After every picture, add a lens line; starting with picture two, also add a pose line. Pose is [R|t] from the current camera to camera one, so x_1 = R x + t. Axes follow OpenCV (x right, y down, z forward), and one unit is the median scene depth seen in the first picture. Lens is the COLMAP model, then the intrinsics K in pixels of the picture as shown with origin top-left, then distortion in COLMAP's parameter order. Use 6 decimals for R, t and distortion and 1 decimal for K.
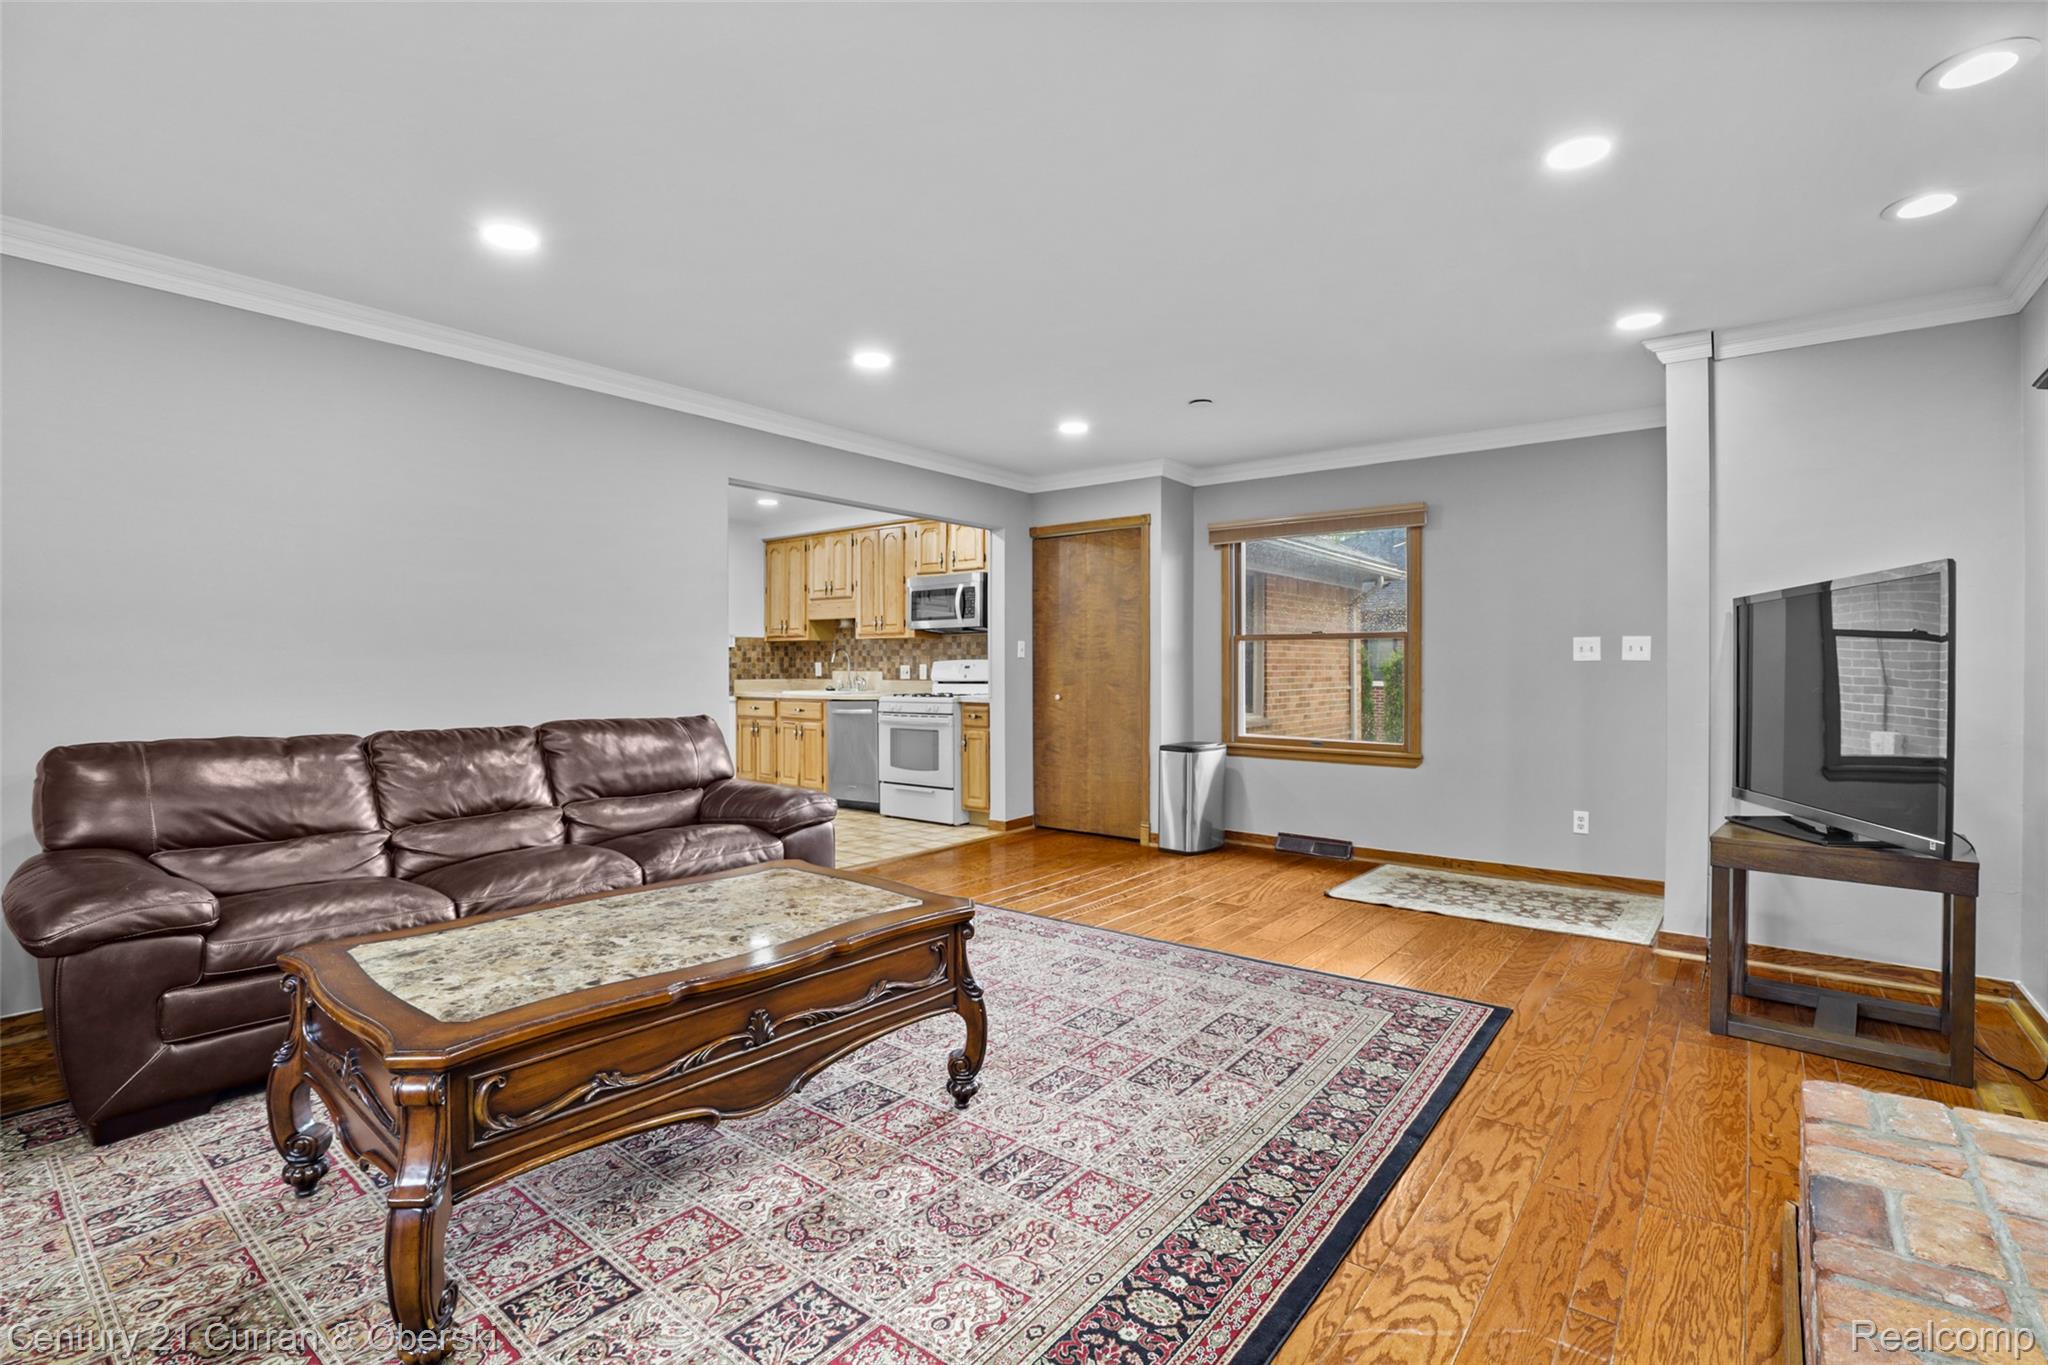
lens RADIAL K [[945.4, 0, 1050.0], [0, 945.4, 680.4], [0, 0, 1]] dist [-0.049916, 0.010611]
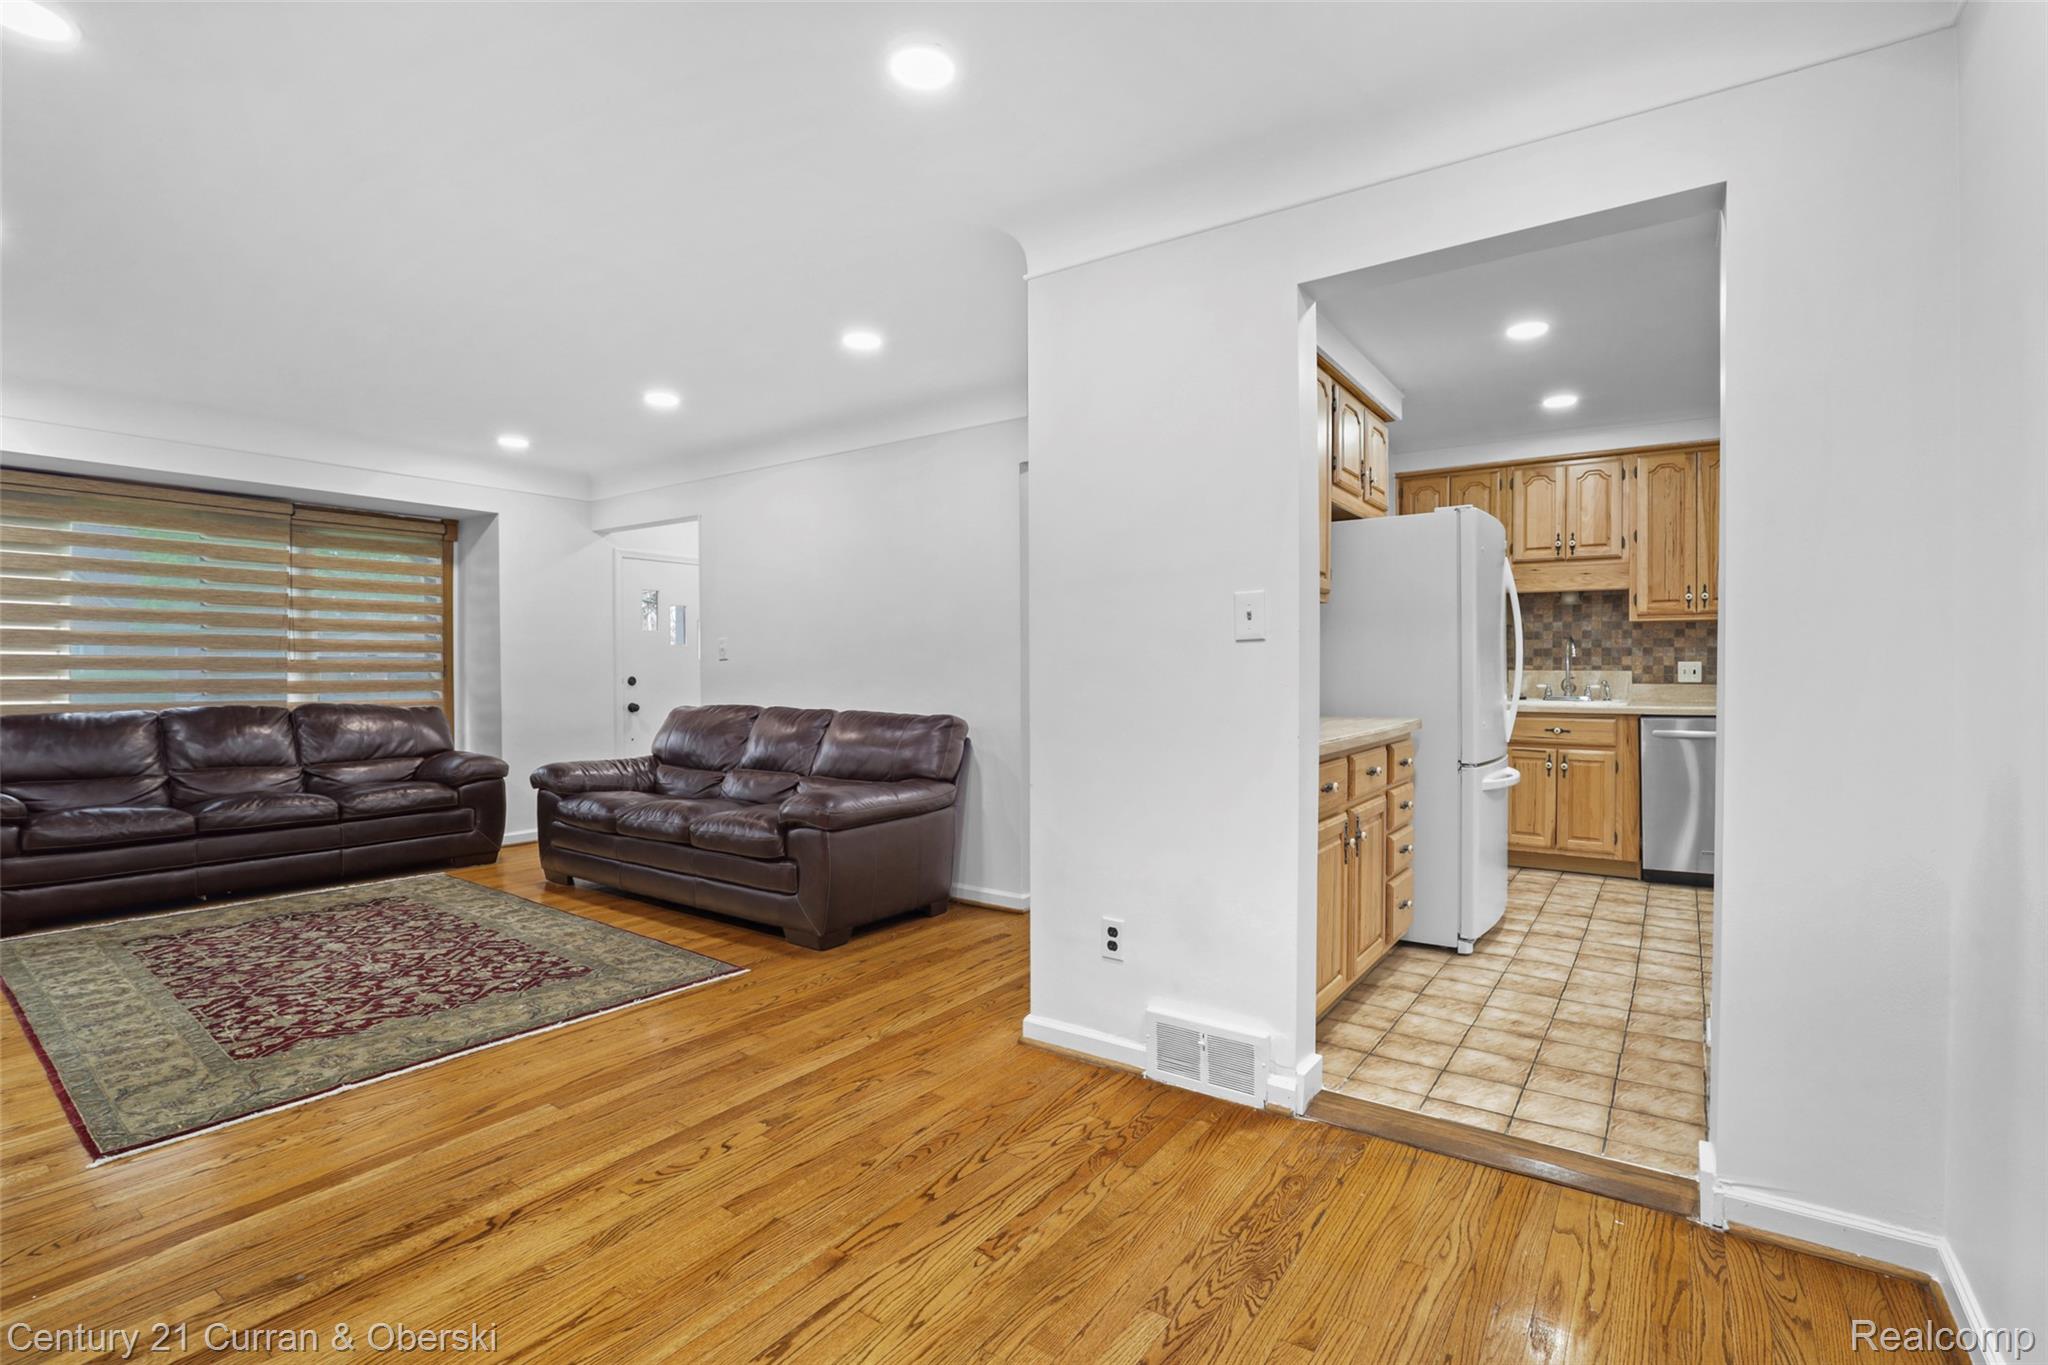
lens RADIAL K [[945.4, 0, 1019.3], [0, 945.4, 678.1], [0, 0, 1]] dist [-0.049916, 0.010611]
pose [[0.999133, -0.000518, 0.041625, -0.654648], [0.000466, 0.999999, 0.001269, -0.005697], [-0.041626, -0.001249, 0.999132, 0.383452]]
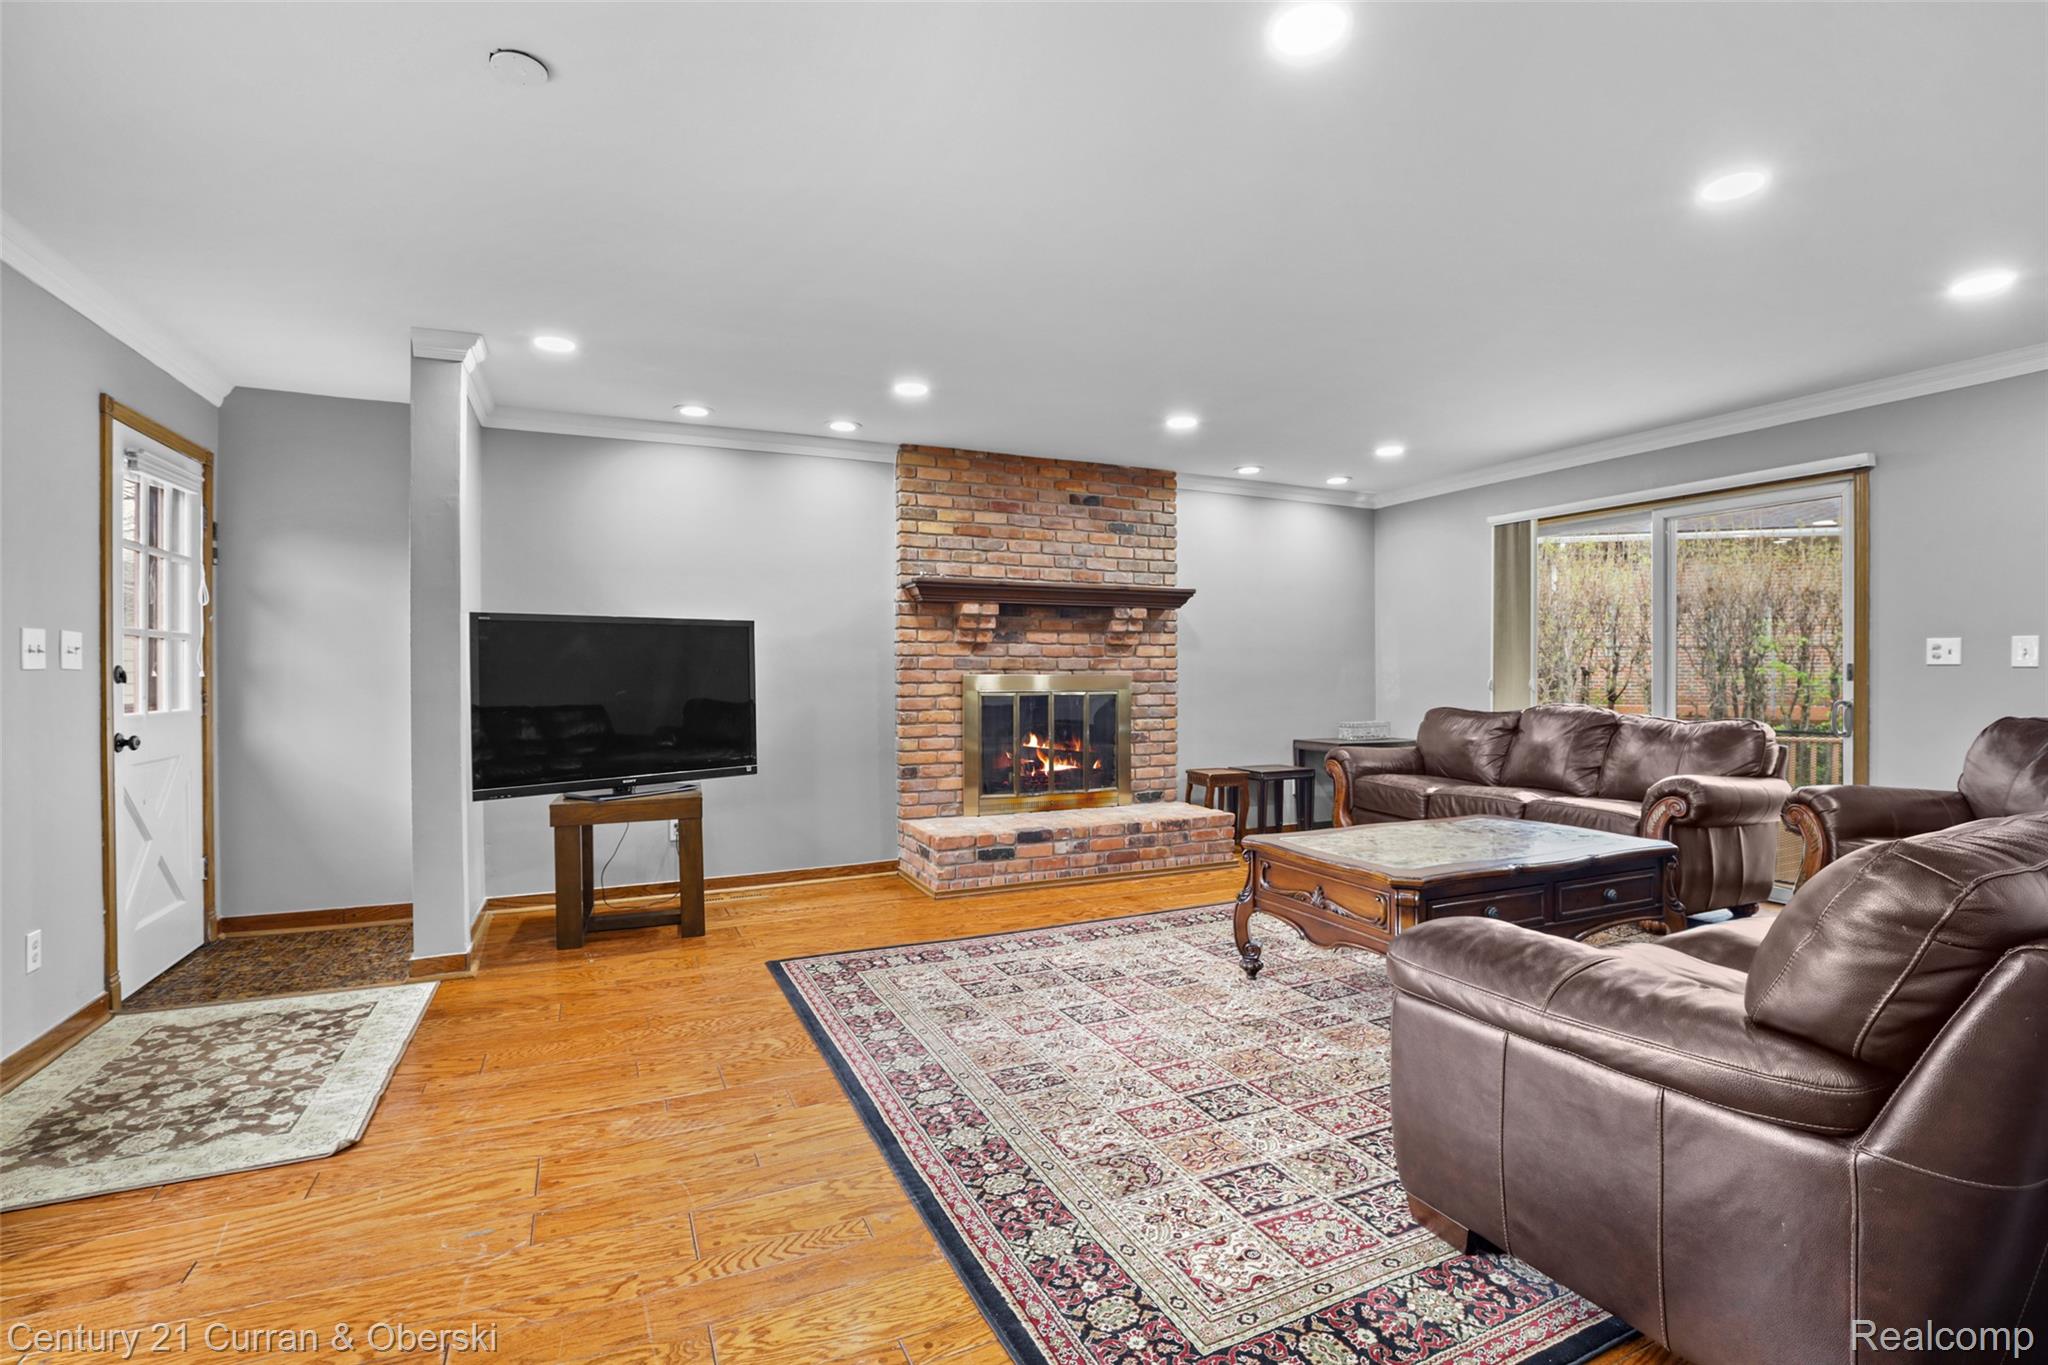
lens RADIAL K [[945.4, 0, 1028.2], [0, 945.4, 680.7], [0, 0, 1]] dist [-0.049916, 0.010611]
pose [[-0.883961, -0.000562, 0.467561, -0.145469], [0.011090, 0.999693, 0.022167, -0.012446], [-0.467430, 0.024780, -0.883683, 0.759479]]
